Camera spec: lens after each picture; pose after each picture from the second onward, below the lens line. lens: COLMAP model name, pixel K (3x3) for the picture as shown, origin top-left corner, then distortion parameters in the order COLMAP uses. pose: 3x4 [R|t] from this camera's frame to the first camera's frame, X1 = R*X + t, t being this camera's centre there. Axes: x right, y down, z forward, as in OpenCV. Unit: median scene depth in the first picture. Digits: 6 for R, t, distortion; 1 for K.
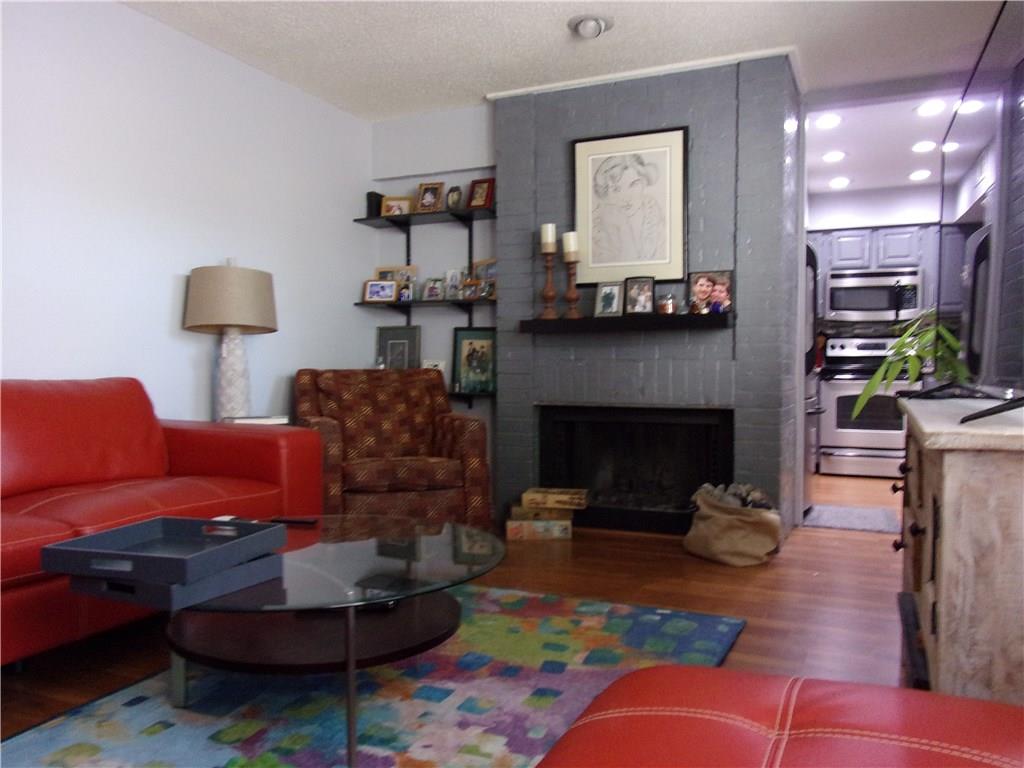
lens RADIAL K [[798.5, 0, 518.0], [0, 798.5, 383.3], [0, 0, 1]] dist [0.002861, -0.005813]
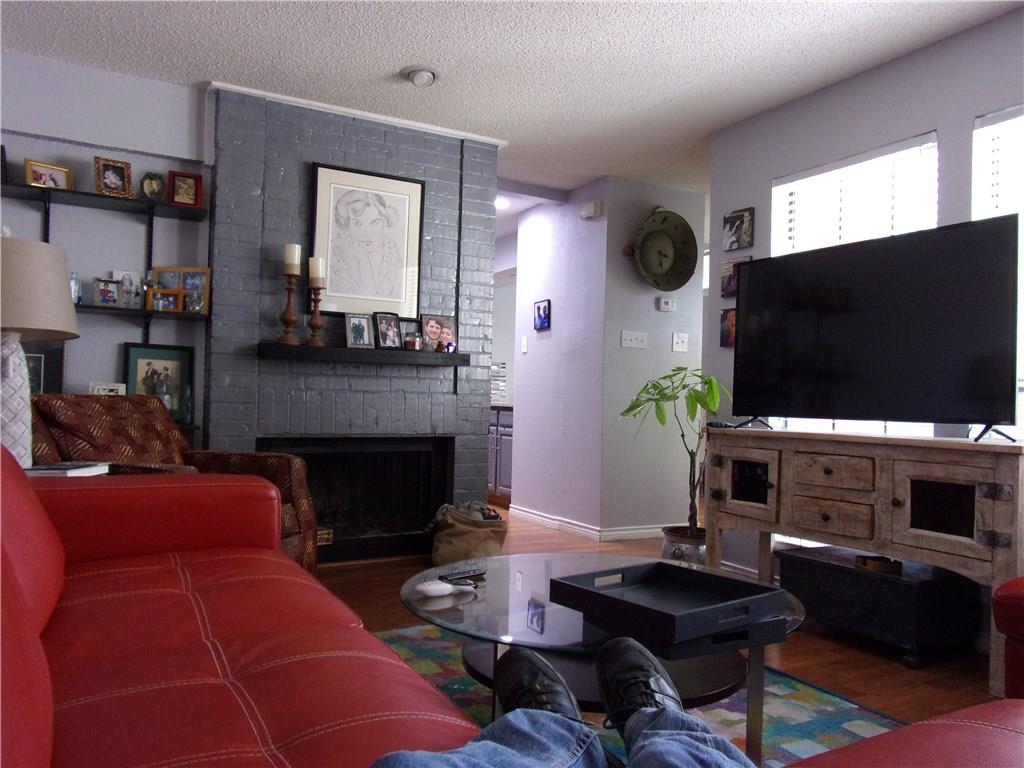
lens RADIAL K [[798.5, 0, 518.0], [0, 798.5, 383.3], [0, 0, 1]] dist [0.002861, -0.005813]
pose [[0.591441, 0.033662, 0.805645, -0.579487], [-0.010980, 0.999372, -0.033696, -0.007057], [-0.806274, 0.011084, 0.591439, 0.239265]]
